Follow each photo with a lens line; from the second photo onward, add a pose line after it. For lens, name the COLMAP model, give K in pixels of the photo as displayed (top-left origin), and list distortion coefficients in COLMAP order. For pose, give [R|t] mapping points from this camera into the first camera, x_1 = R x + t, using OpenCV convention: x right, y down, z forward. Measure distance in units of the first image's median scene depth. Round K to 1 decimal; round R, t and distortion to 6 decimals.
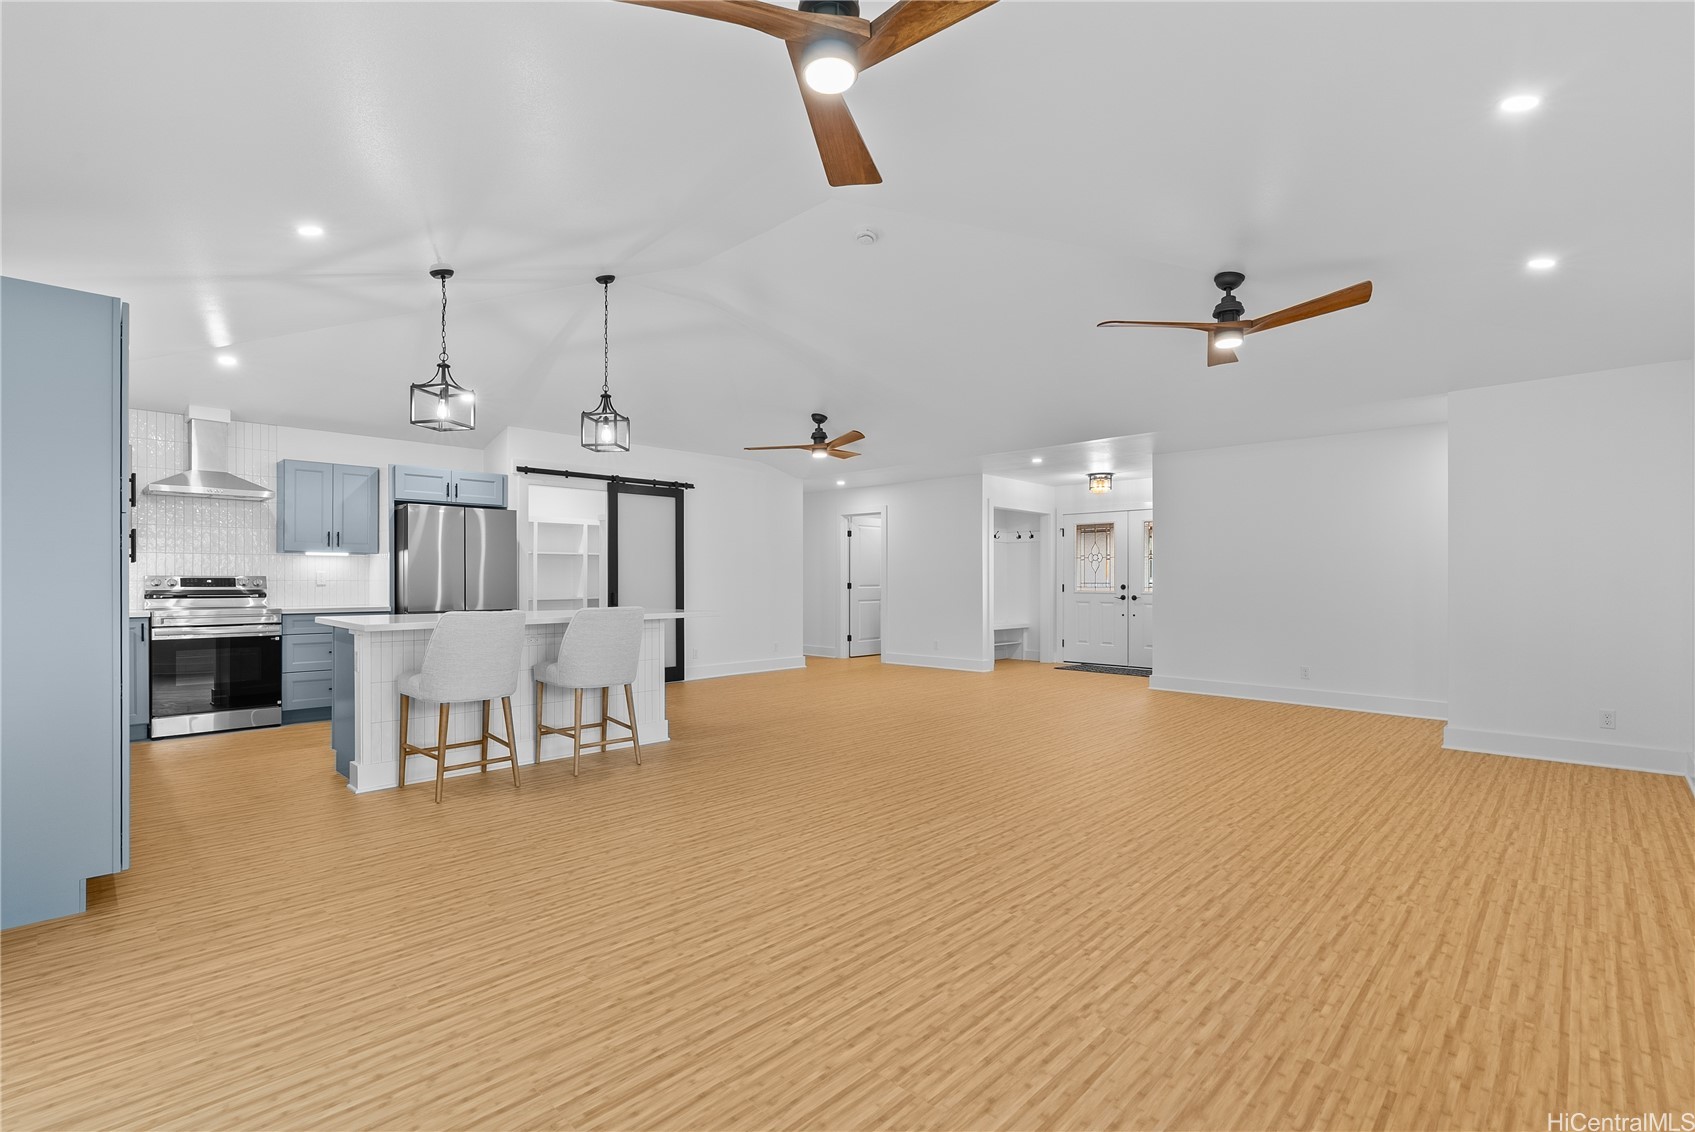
lens RADIAL K [[773.6, 0, 849.6], [0, 773.6, 571.3], [0, 0, 1]] dist [-0.005591, 0.000303]
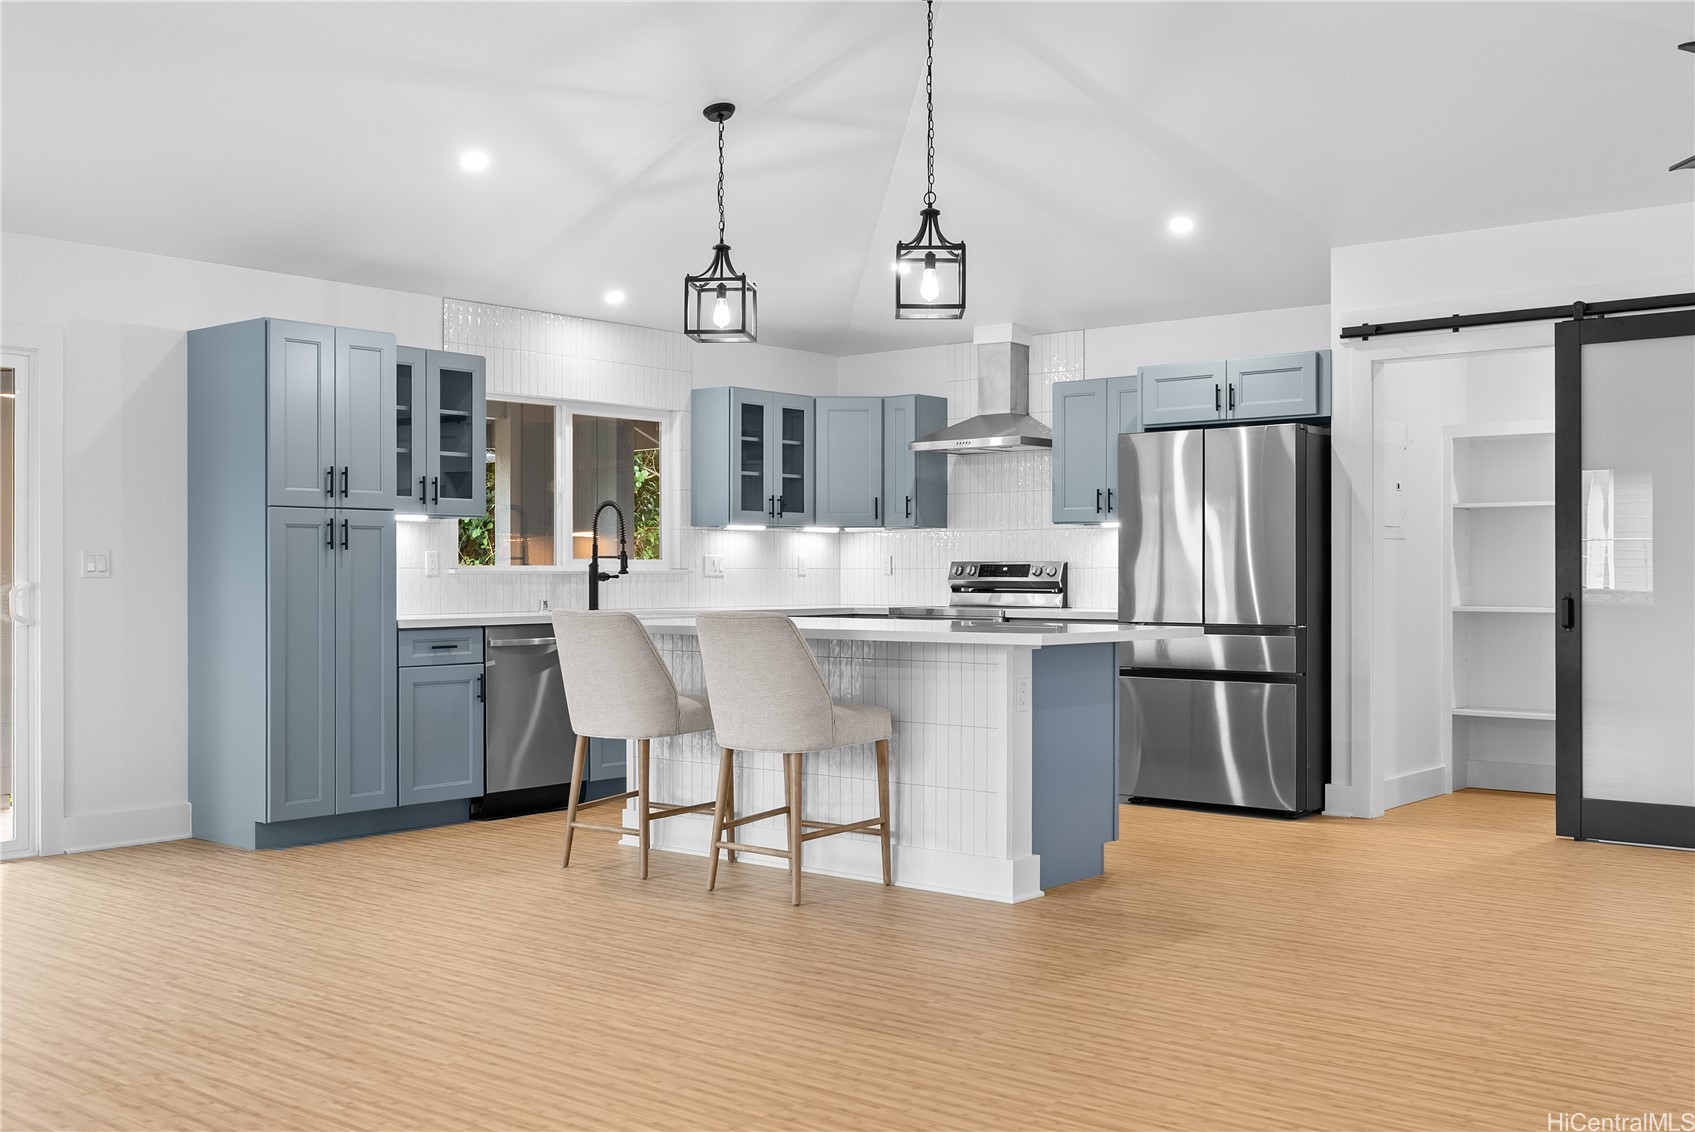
lens RADIAL K [[1679.5, 0, 847.5], [0, 1679.5, 566.0], [0, 0, 1]] dist [0.009295, 0.002199]
pose [[0.072800, -0.003306, -0.997341, 0.695280], [0.012477, 0.999919, -0.002404, 0.011789], [0.997269, -0.012269, 0.072835, 0.731534]]
